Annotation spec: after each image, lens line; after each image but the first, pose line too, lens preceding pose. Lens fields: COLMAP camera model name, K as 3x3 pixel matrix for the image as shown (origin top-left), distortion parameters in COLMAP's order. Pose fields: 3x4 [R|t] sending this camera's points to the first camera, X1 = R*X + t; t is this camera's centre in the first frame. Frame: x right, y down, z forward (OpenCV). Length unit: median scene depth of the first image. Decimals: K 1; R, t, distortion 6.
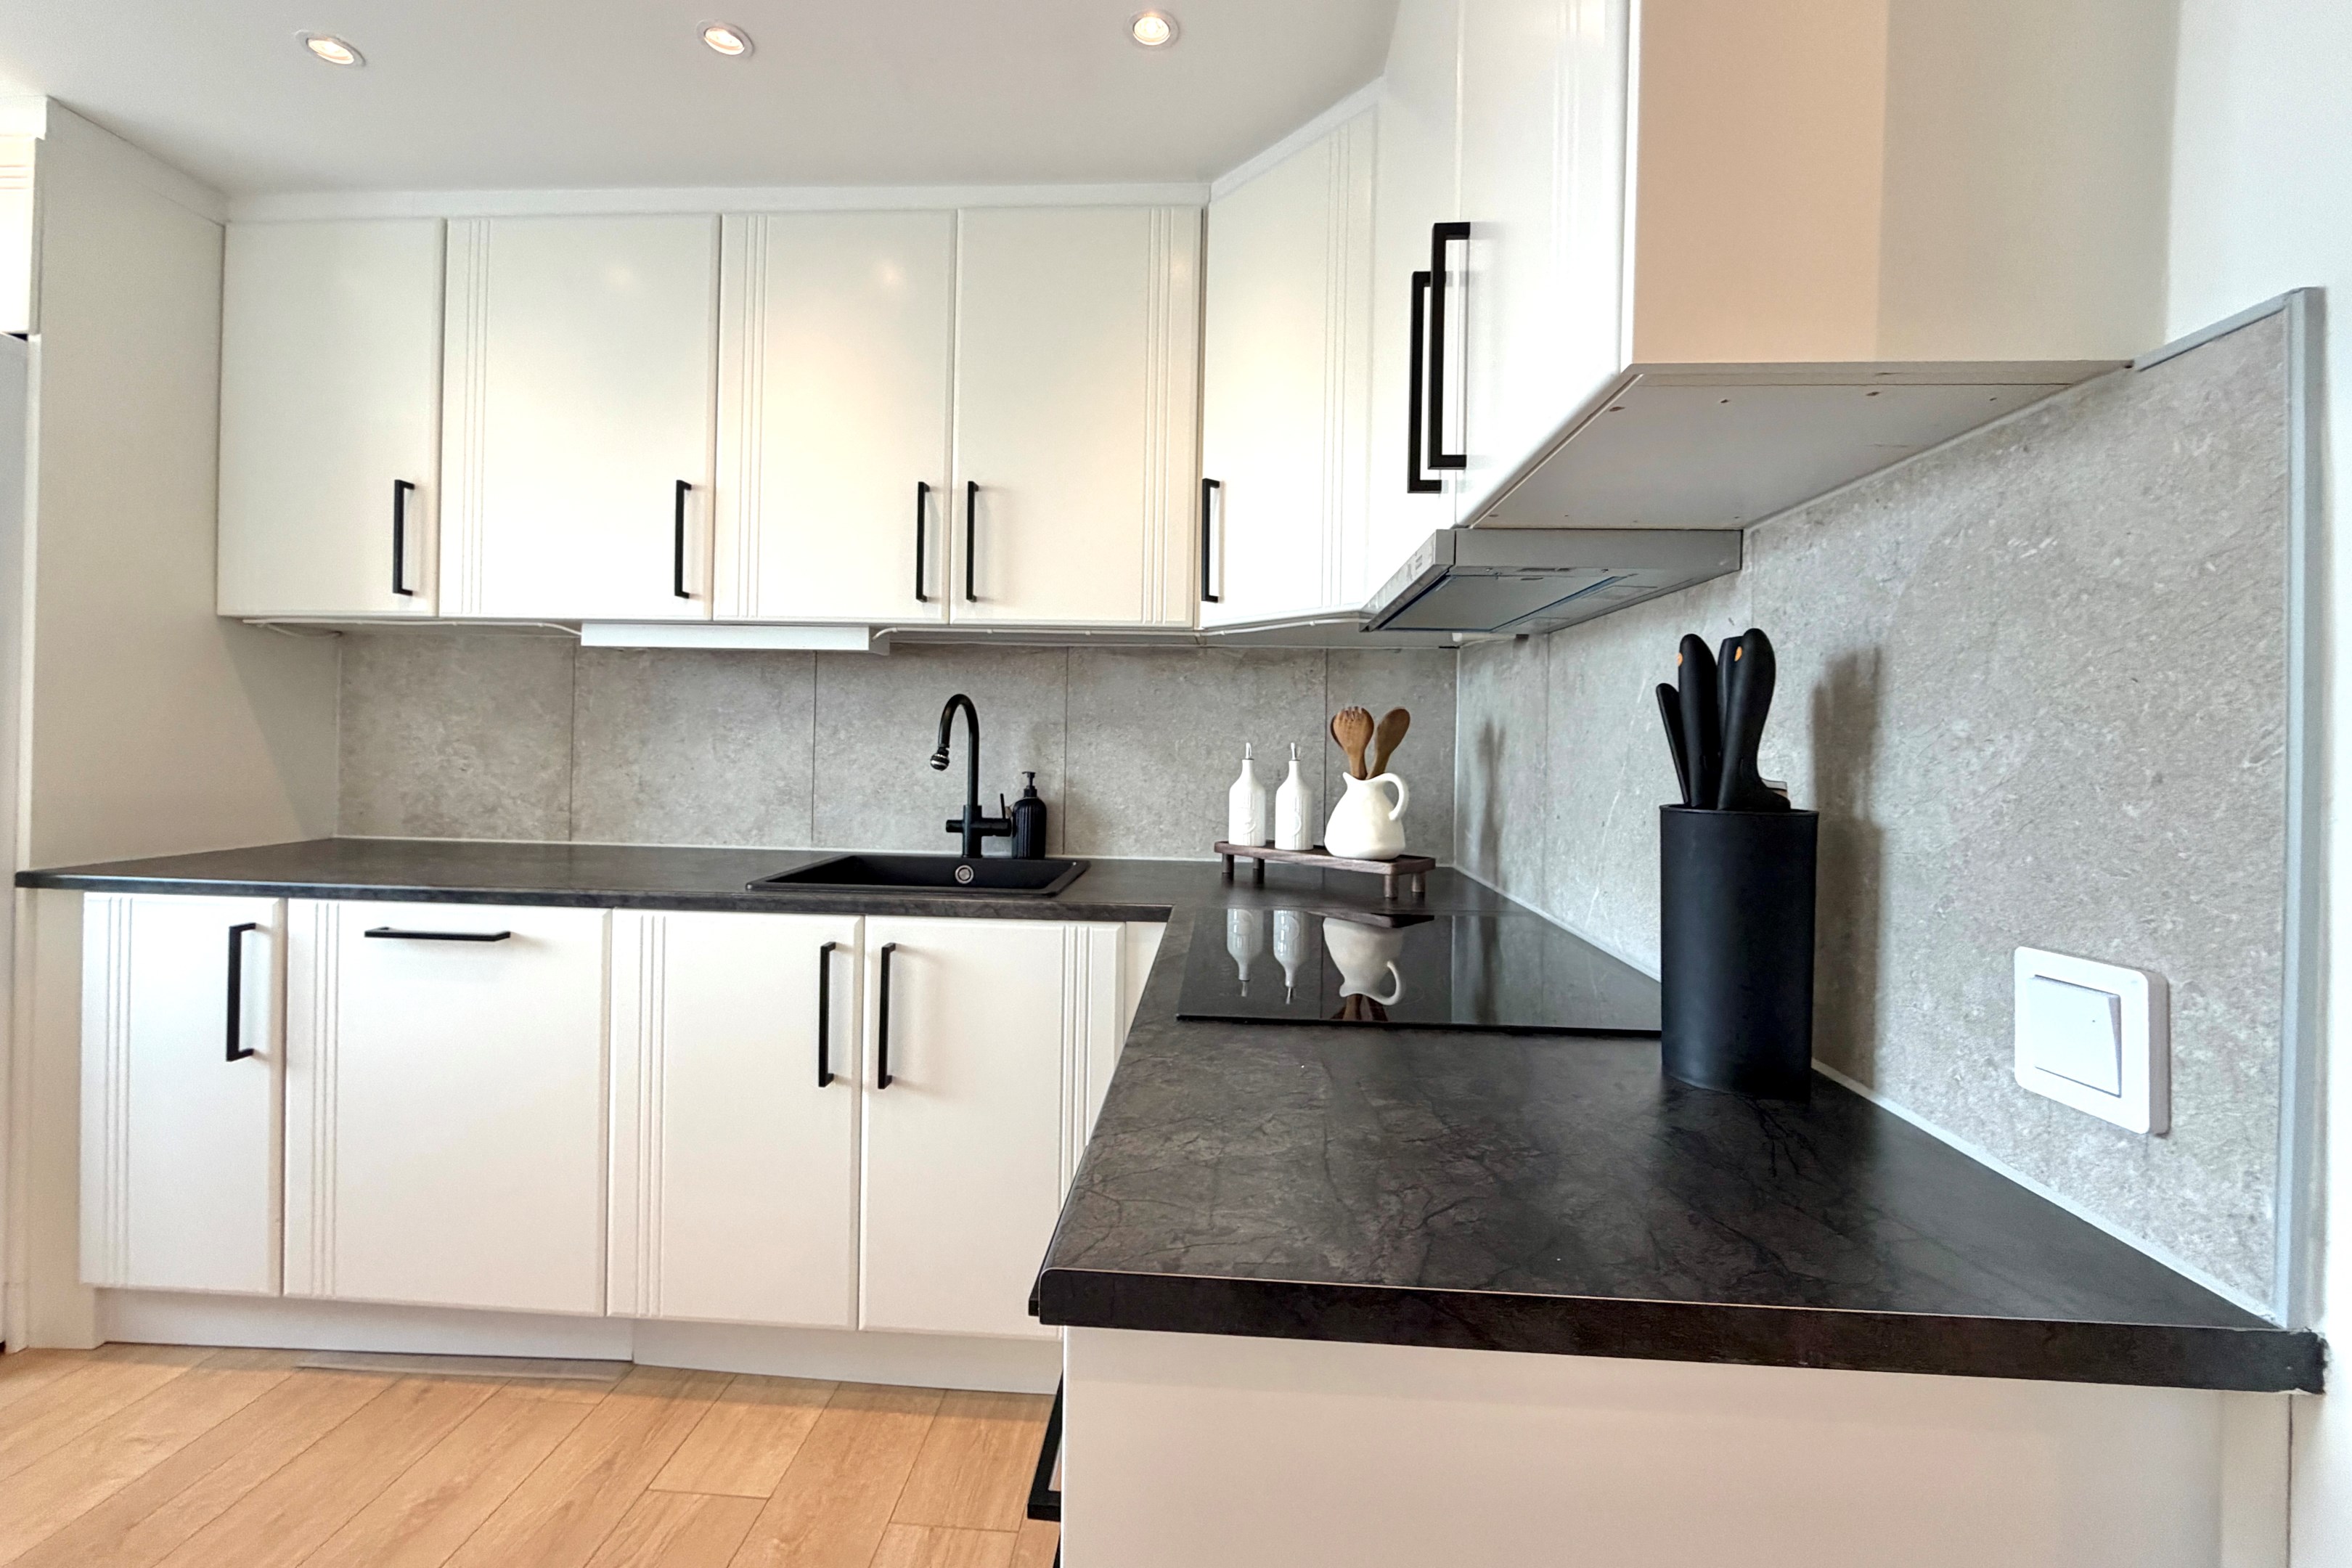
lens RADIAL K [[935.3, 0, 1171.8], [0, 935.3, 749.0], [0, 0, 1]] dist [-0.002925, 0.000594]
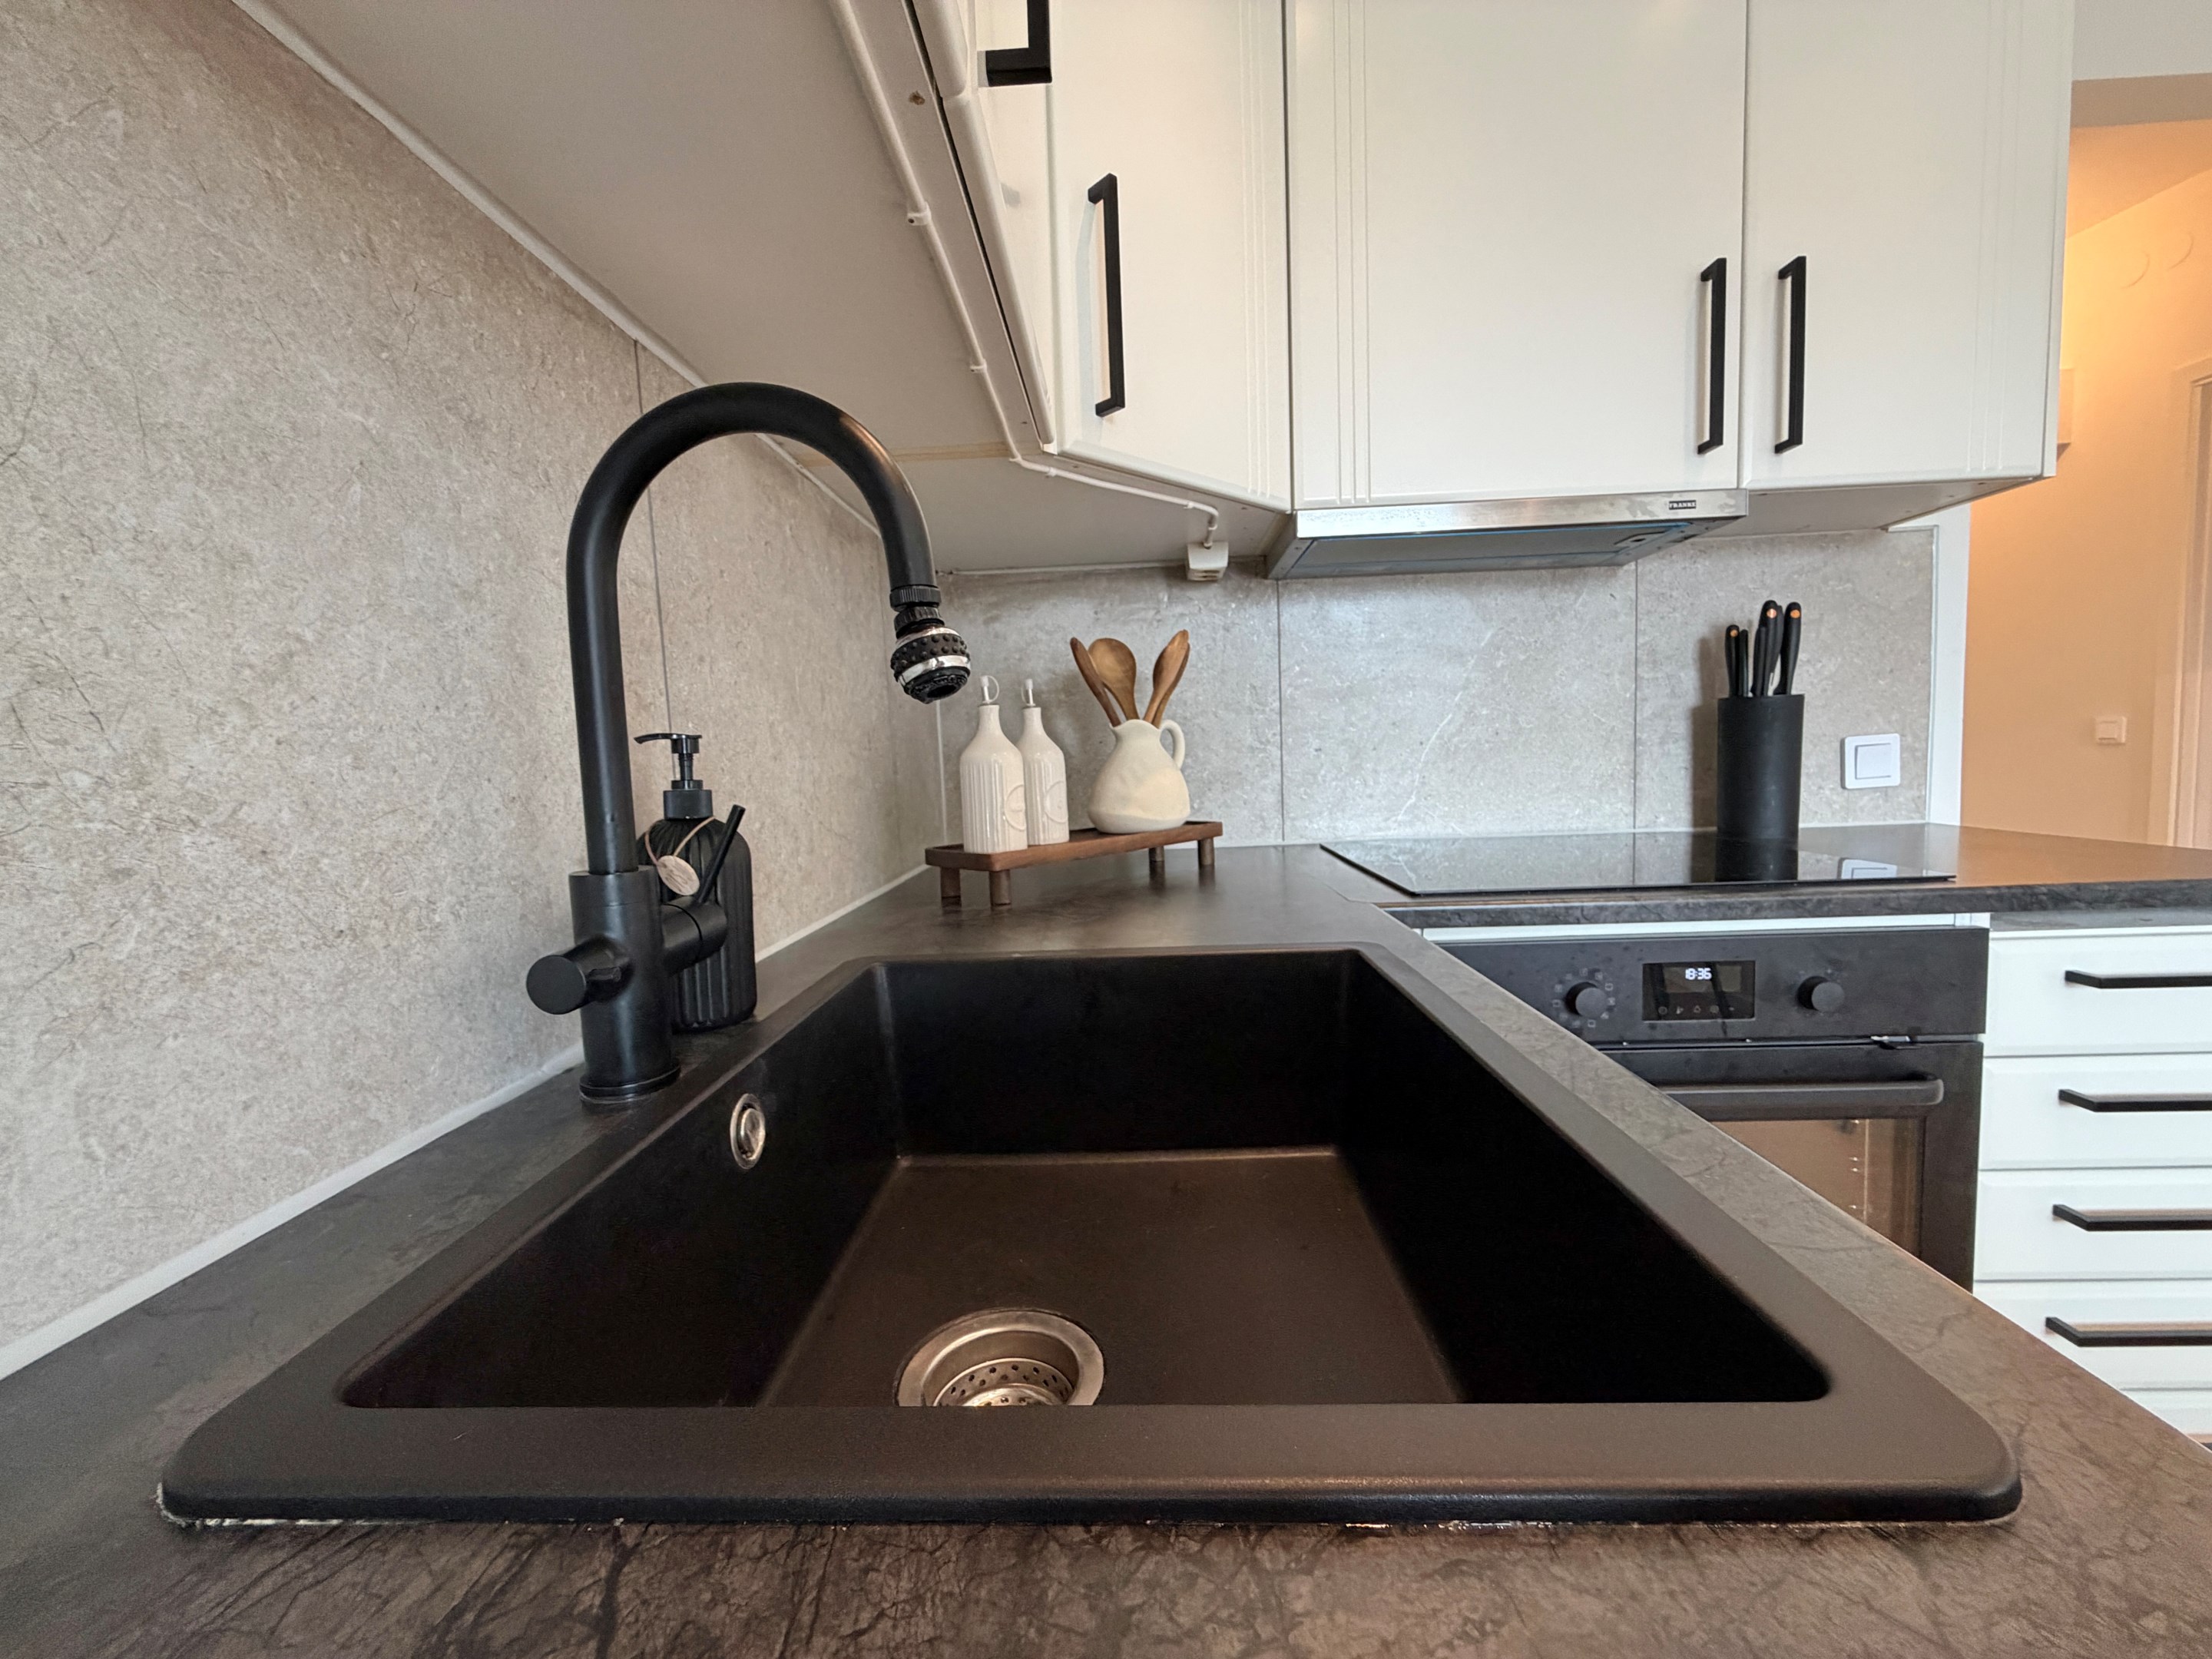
lens RADIAL K [[921.5, 0, 1099.8], [0, 921.5, 823.5], [0, 0, 1]] dist [-0.001694, 0.000122]
pose [[-0.023468, -0.101436, 0.994565, -1.277731], [0.042869, 0.993822, 0.102372, 0.071035], [-0.998805, 0.045039, -0.018975, 2.411685]]
